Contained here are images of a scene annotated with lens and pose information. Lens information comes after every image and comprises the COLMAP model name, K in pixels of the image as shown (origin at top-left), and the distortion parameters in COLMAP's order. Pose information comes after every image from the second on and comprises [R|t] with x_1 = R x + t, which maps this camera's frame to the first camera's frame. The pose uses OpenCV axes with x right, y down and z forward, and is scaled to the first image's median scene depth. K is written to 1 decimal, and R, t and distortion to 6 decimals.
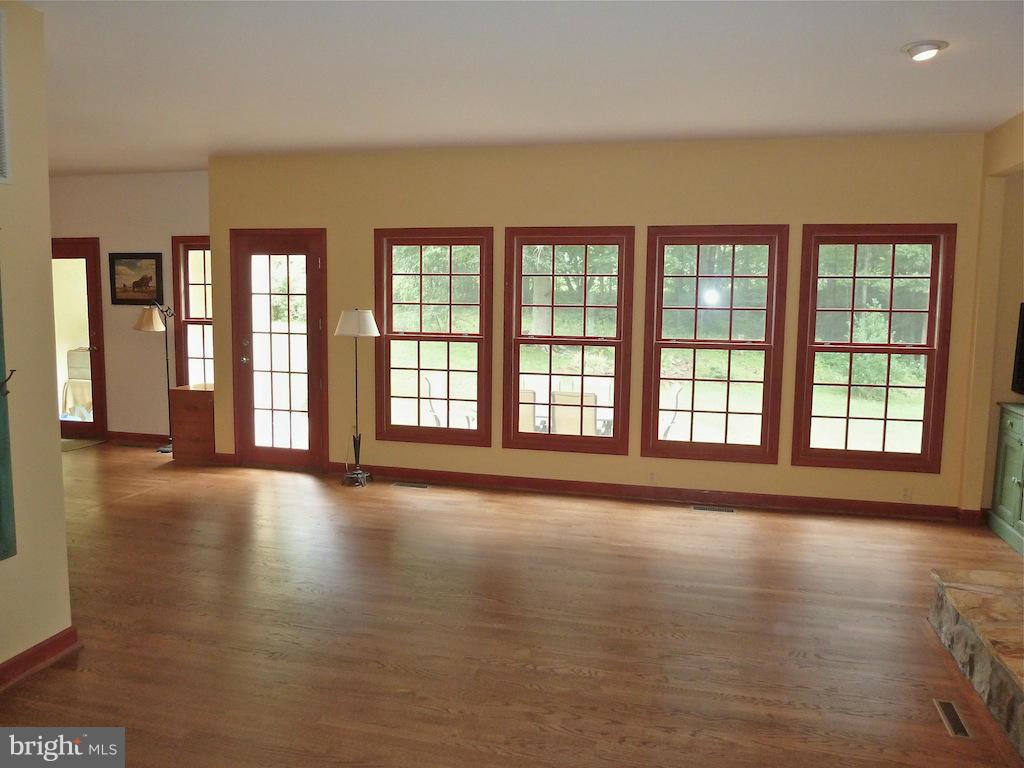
lens RADIAL K [[759.2, 0, 516.4], [0, 759.2, 381.4], [0, 0, 1]] dist [-0.036835, 0.013360]
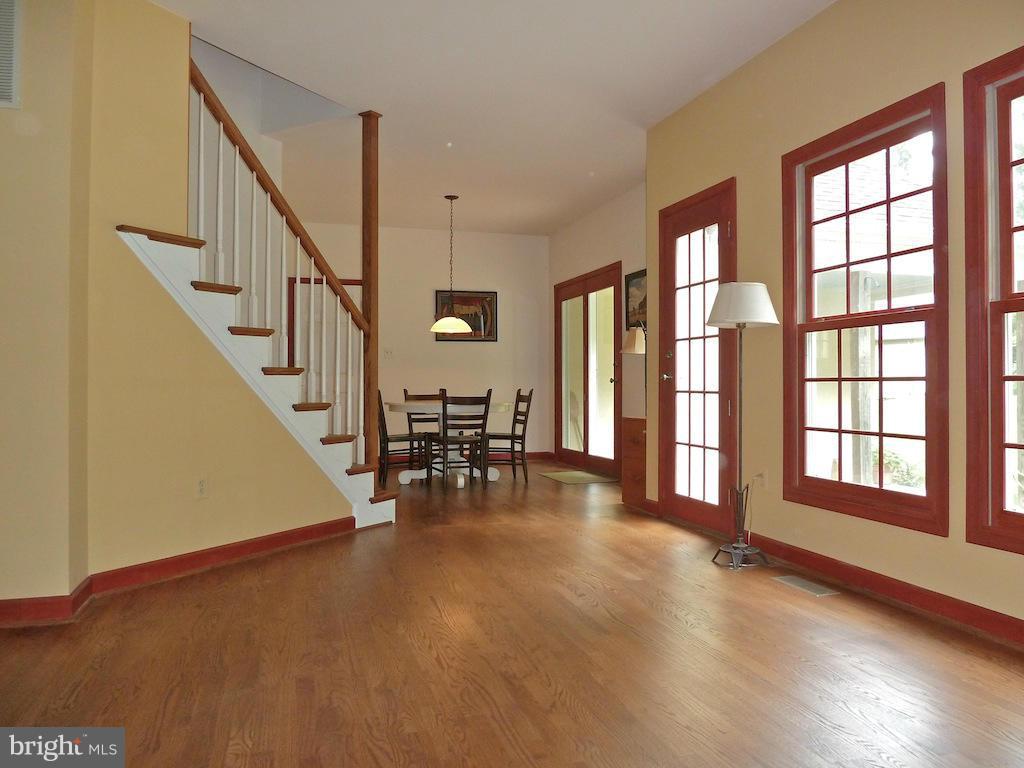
lens RADIAL K [[759.2, 0, 507.4], [0, 759.2, 386.4], [0, 0, 1]] dist [-0.036835, 0.013360]
pose [[0.509850, -0.012900, -0.860167, 0.193349], [-0.082367, 0.994562, -0.063737, 0.038314], [0.856311, 0.103346, 0.506015, 0.434748]]
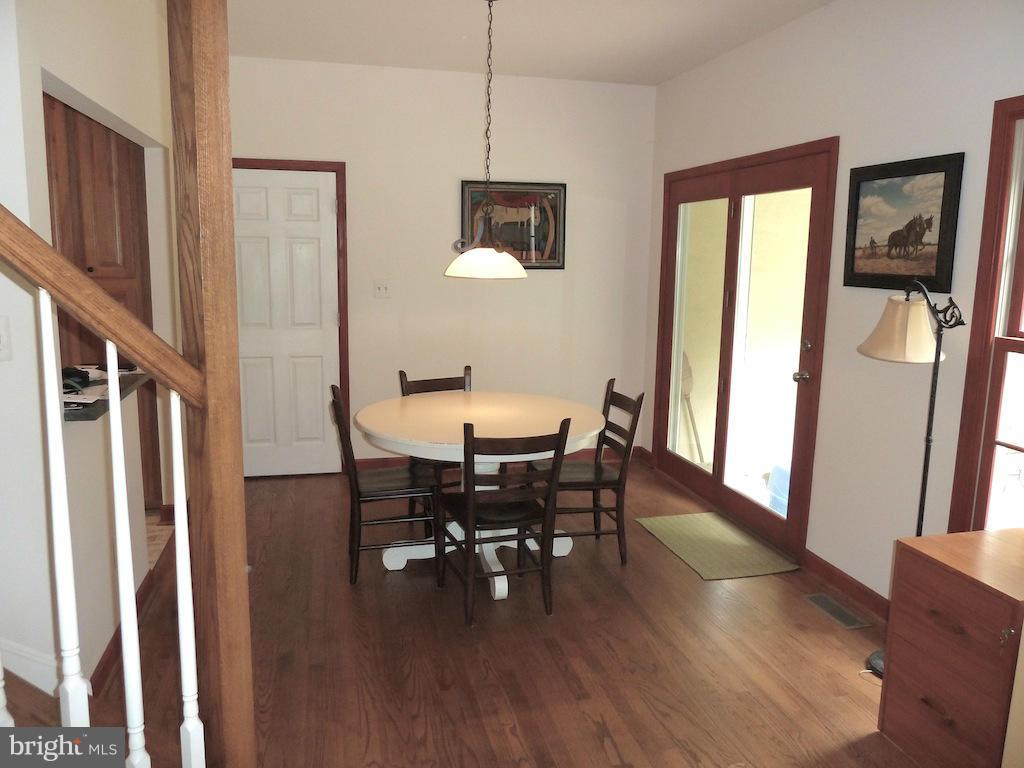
lens RADIAL K [[759.2, 0, 519.8], [0, 759.2, 376.5], [0, 0, 1]] dist [-0.036835, 0.013360]
pose [[0.480830, 0.135181, -0.866330, -0.245843], [-0.101369, 0.989989, 0.098214, -0.076643], [0.870934, 0.040594, 0.489720, 0.644328]]
